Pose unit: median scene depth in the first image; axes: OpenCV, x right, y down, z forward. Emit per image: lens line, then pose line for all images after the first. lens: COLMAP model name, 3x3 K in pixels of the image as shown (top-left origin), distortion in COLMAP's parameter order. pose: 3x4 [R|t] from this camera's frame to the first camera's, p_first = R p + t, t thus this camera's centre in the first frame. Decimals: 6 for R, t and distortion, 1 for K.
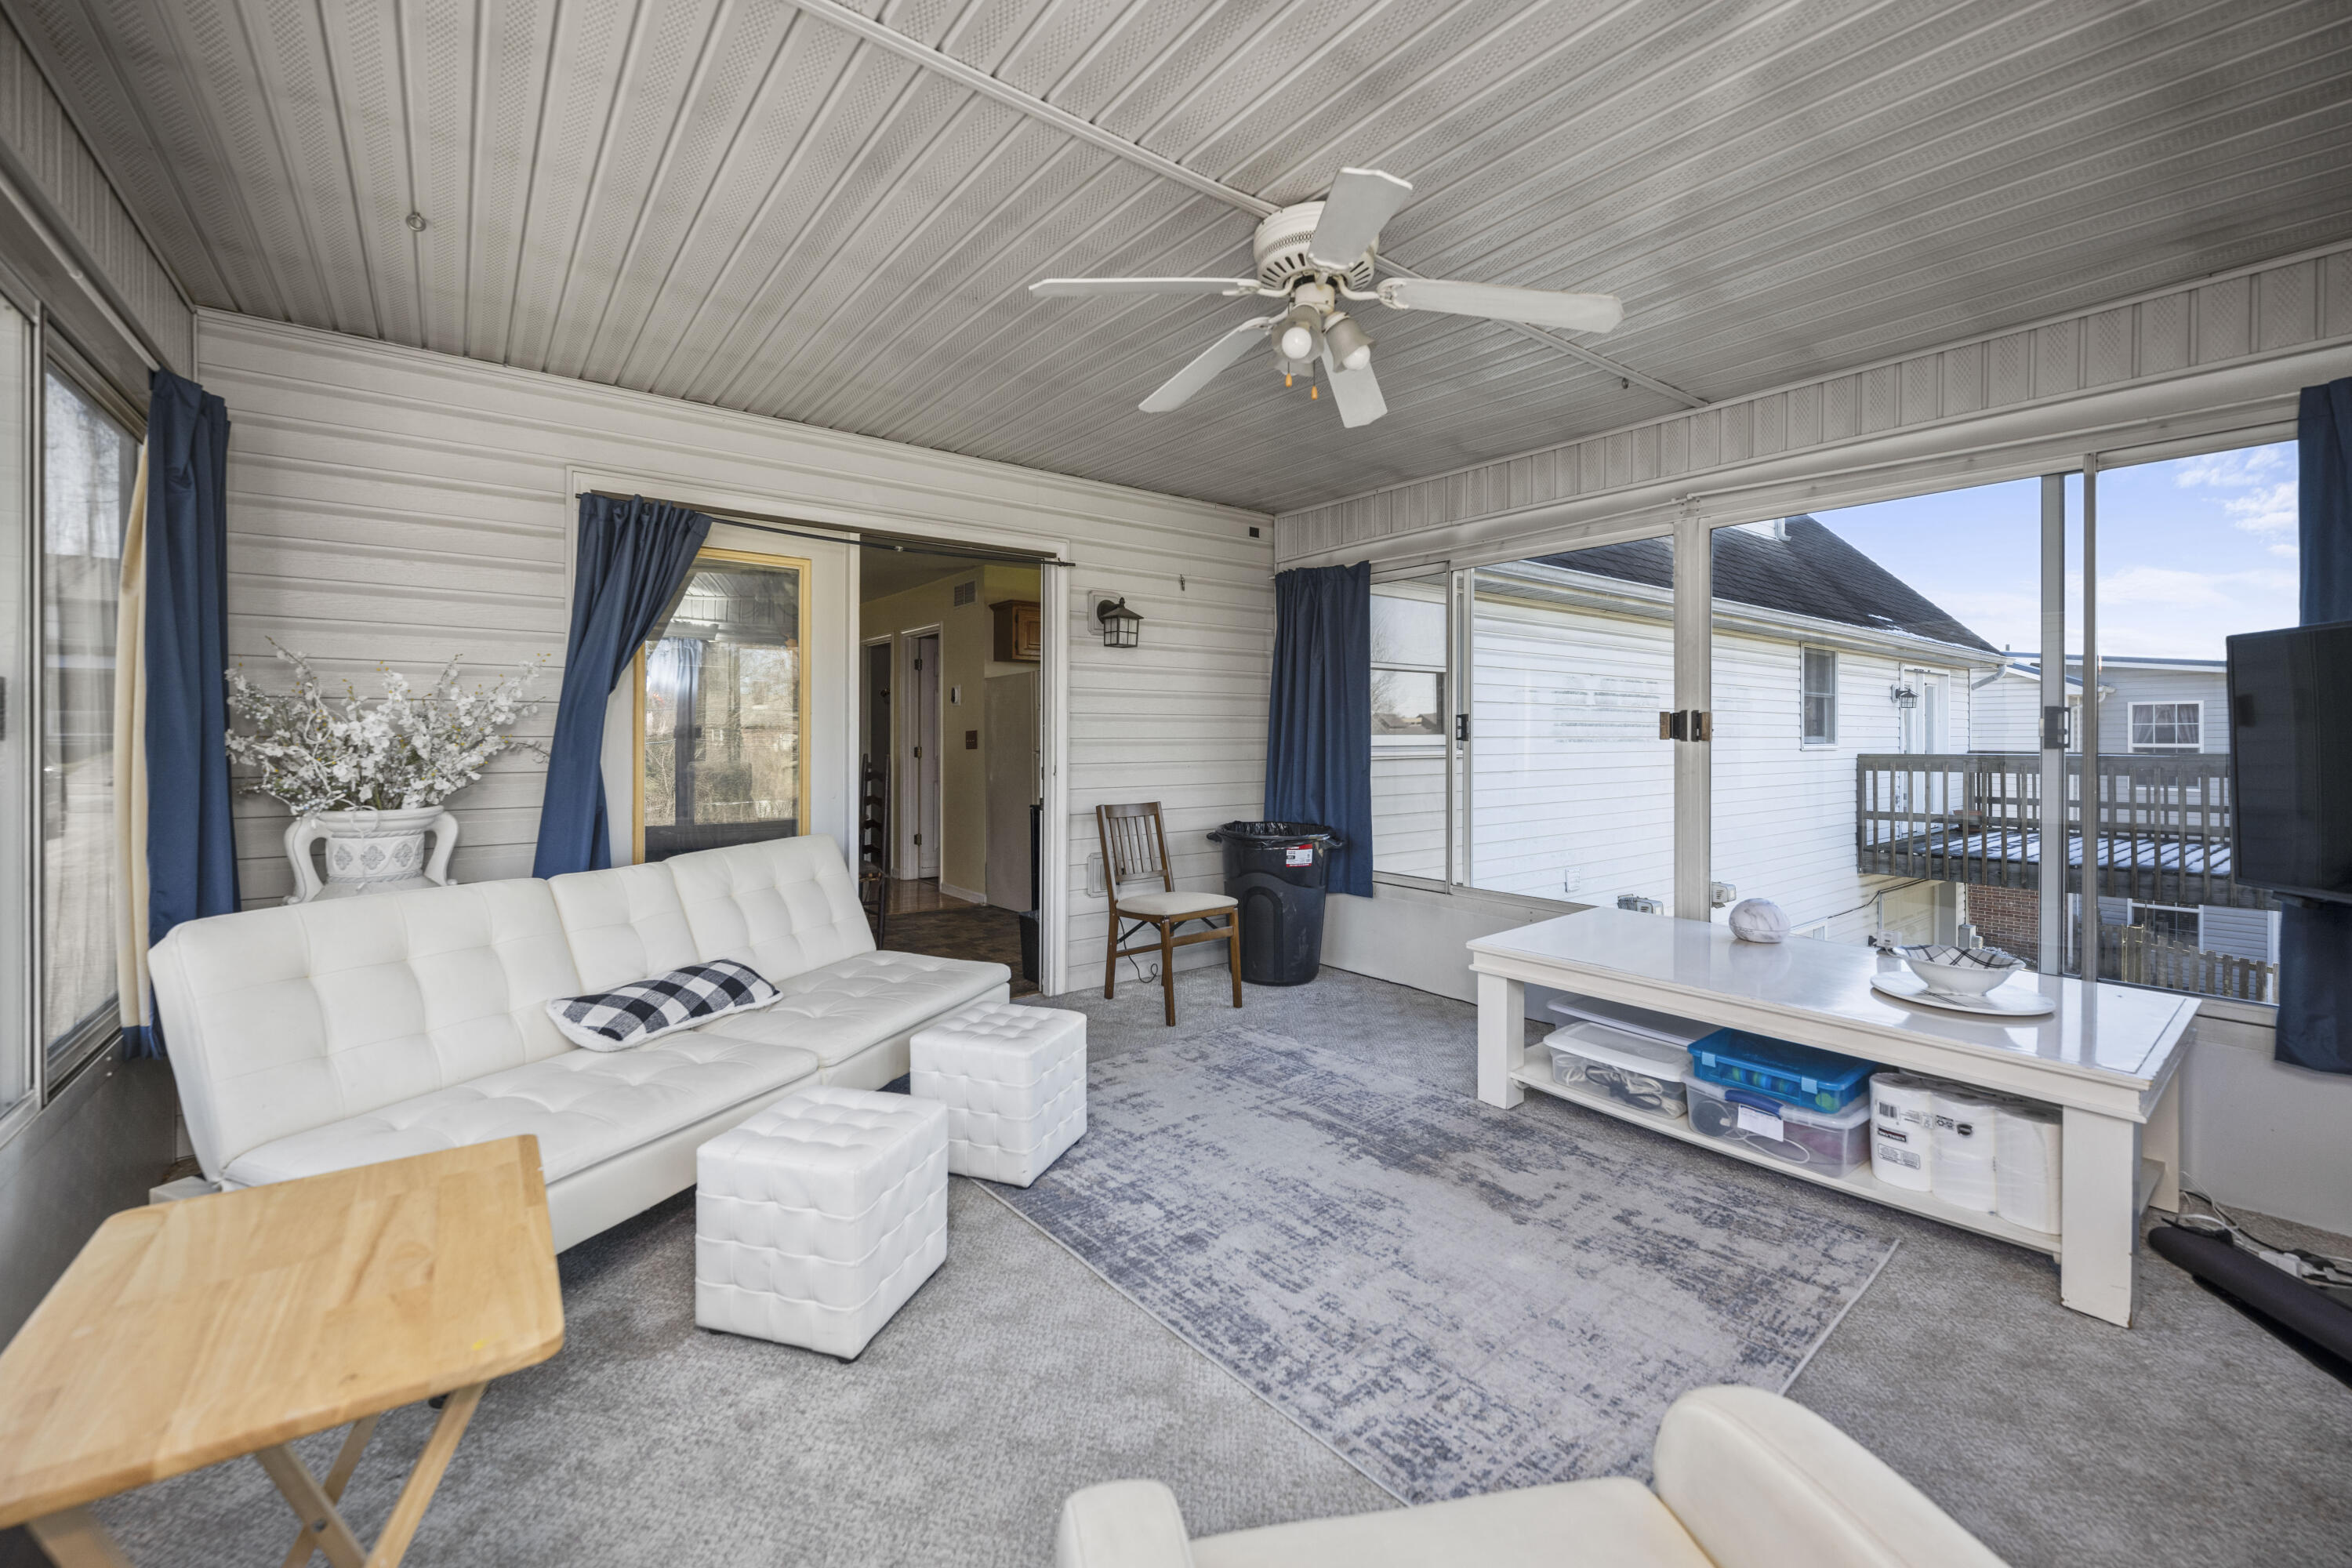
lens RADIAL K [[943.0, 0, 1191.7], [0, 943.0, 728.8], [0, 0, 1]] dist [0.000422, -0.000131]
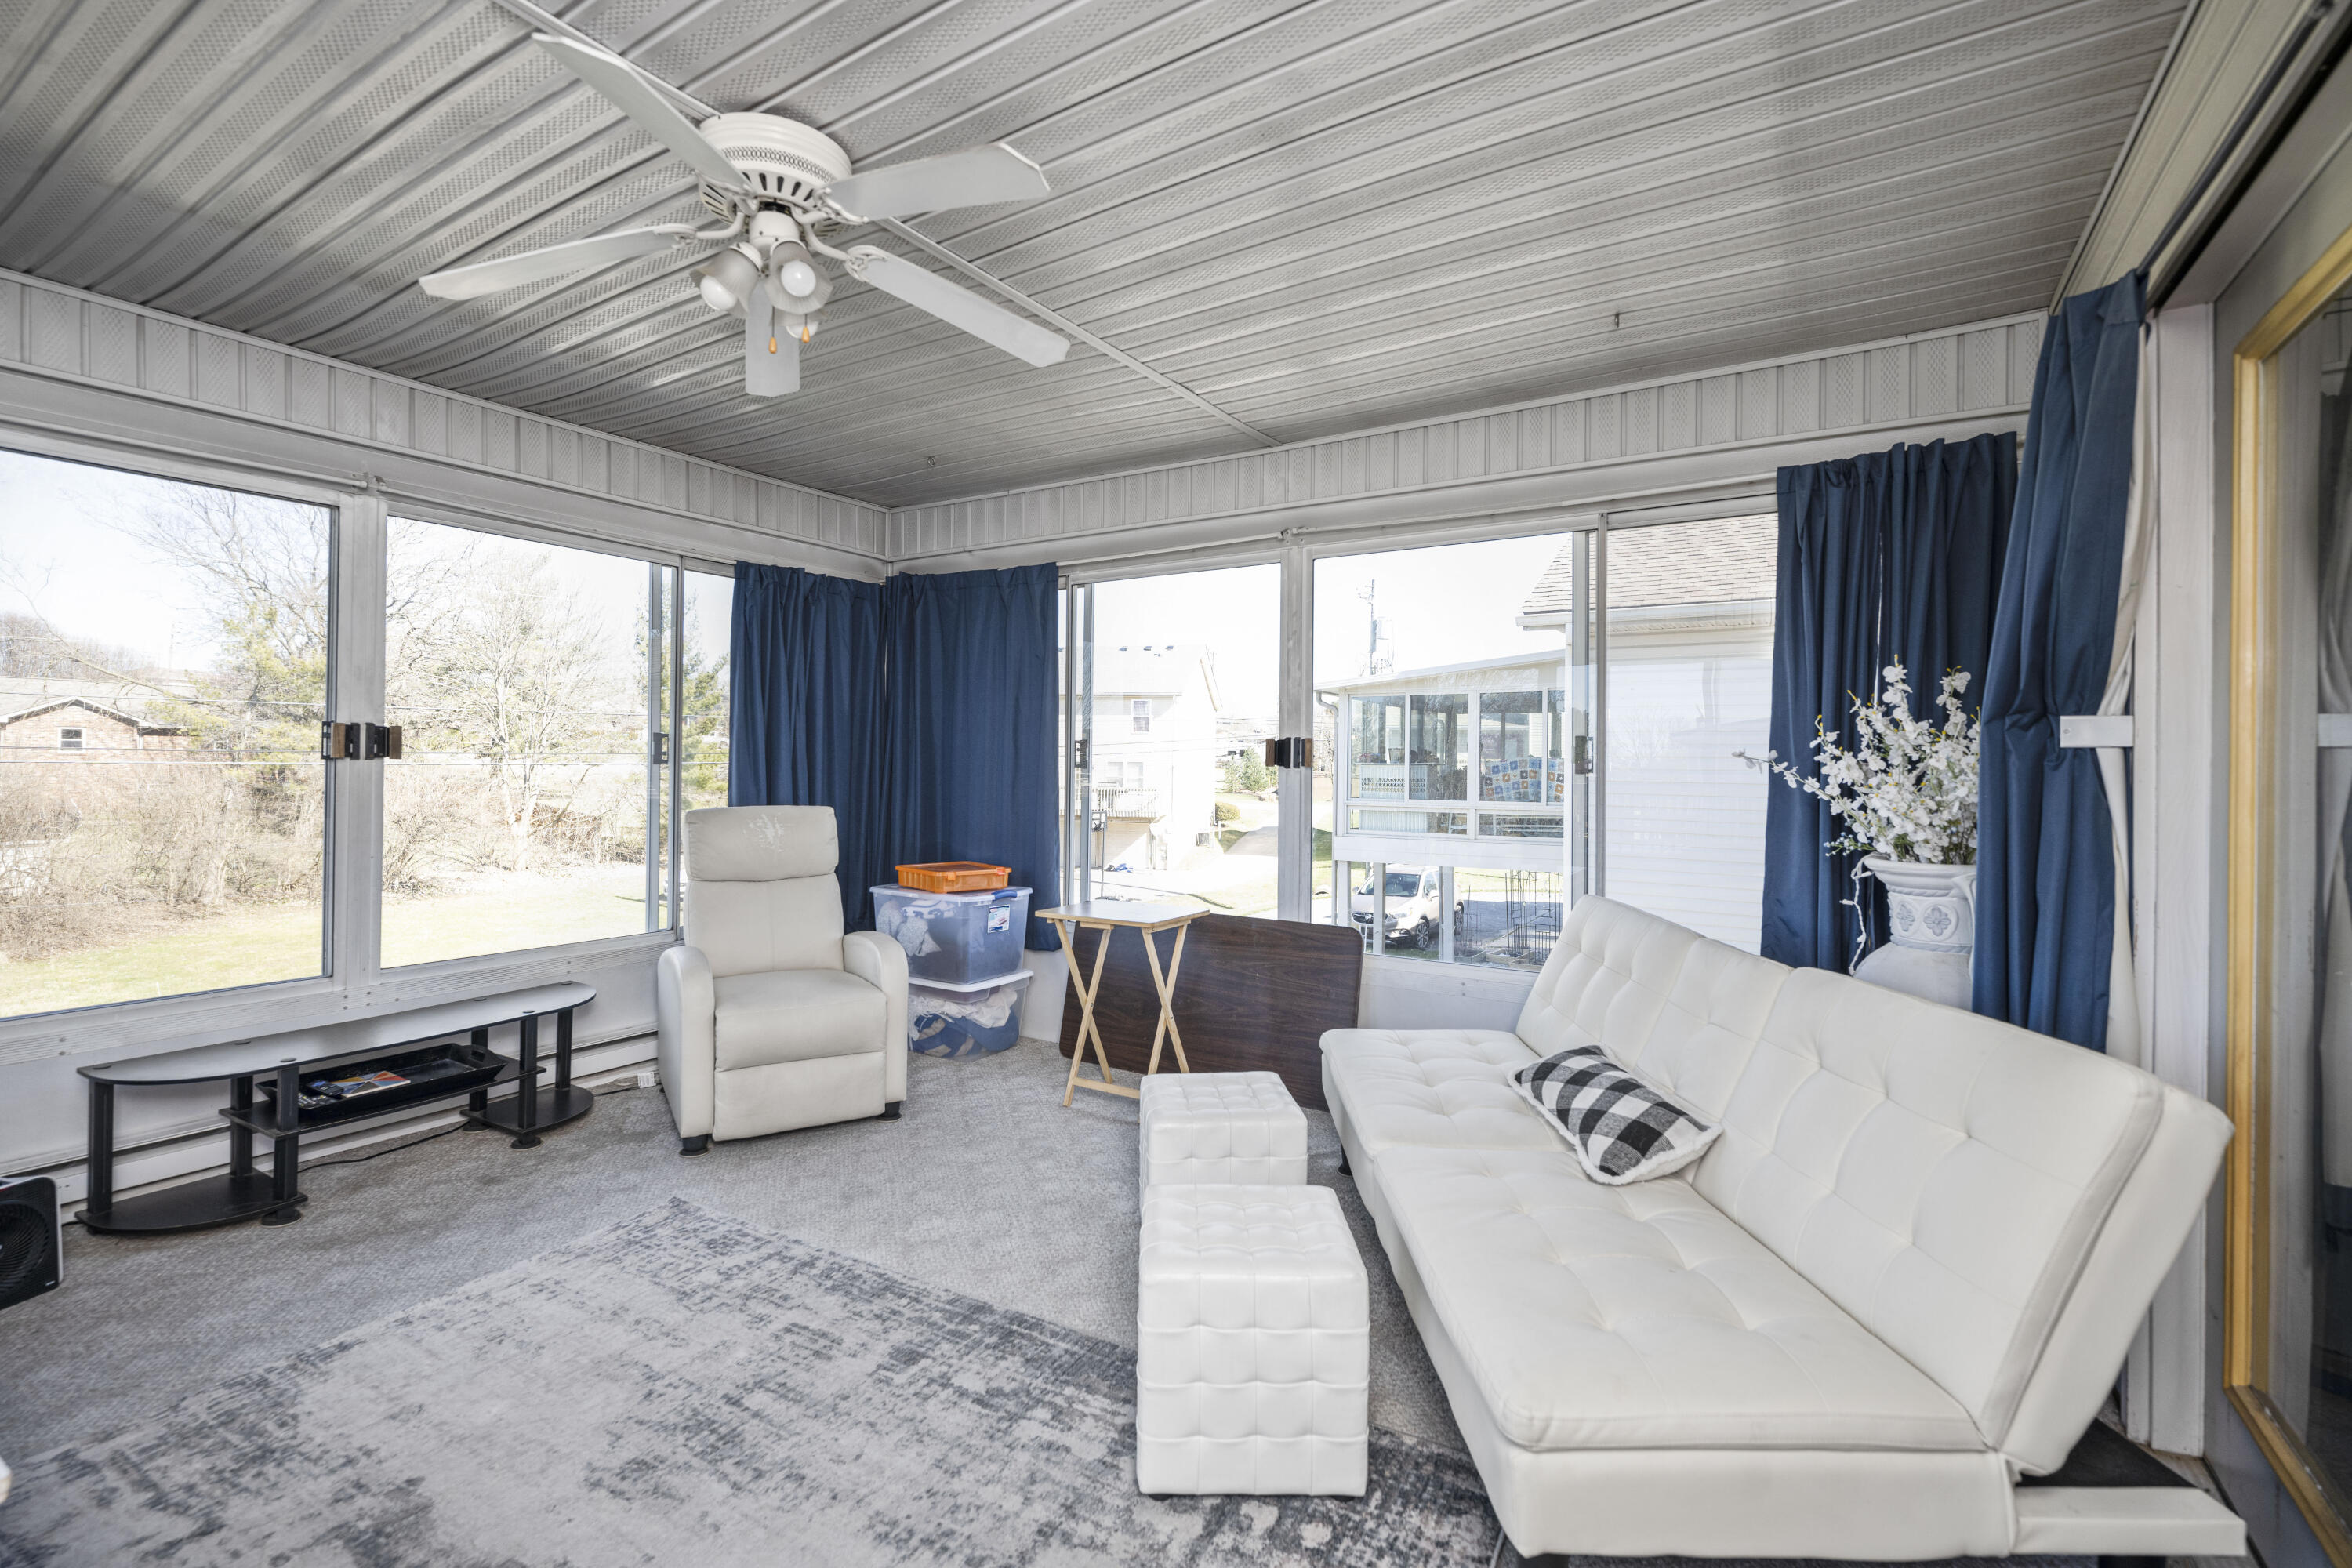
lens RADIAL K [[1052.1, 0, 1175.1], [0, 1052.1, 777.9], [0, 0, 1]] dist [-0.000564, -0.000252]
pose [[-0.943167, -0.009263, -0.332189, 0.098177], [-0.011444, 0.999924, 0.004607, 0.014241], [0.332121, 0.008147, -0.943202, 2.049588]]
